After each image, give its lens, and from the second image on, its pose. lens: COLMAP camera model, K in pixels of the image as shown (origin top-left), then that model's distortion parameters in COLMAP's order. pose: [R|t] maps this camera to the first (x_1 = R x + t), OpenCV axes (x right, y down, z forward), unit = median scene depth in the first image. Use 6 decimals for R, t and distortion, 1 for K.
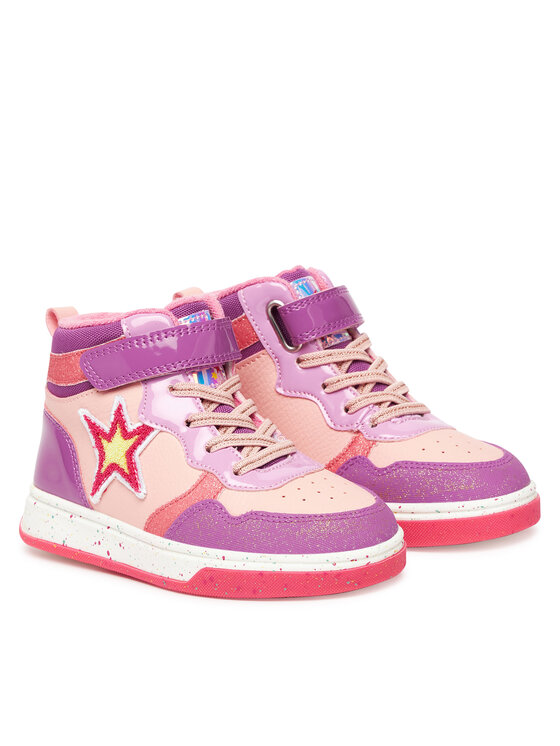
lens RADIAL K [[2166.7, 0, 280.0], [0, 2166.7, 373.0], [0, 0, 1]] dist [1.153747, 0.197998]
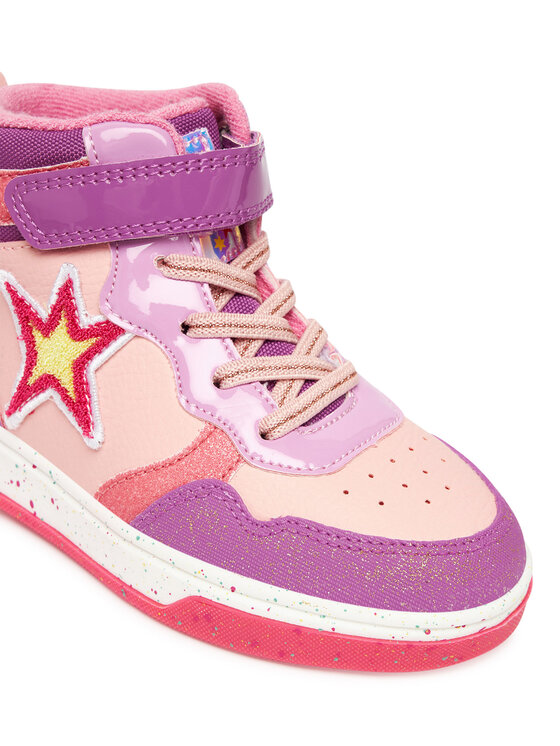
lens RADIAL K [[1615.6, 0, 280.0], [0, 1615.6, 373.0], [0, 0, 1]] dist [0.041247, 0.086143]
pose [[0.989700, 0.093394, 0.108501, -0.062700], [-0.118012, 0.961283, 0.249013, -0.075223], [-0.081044, -0.259253, 0.962403, 0.580290]]
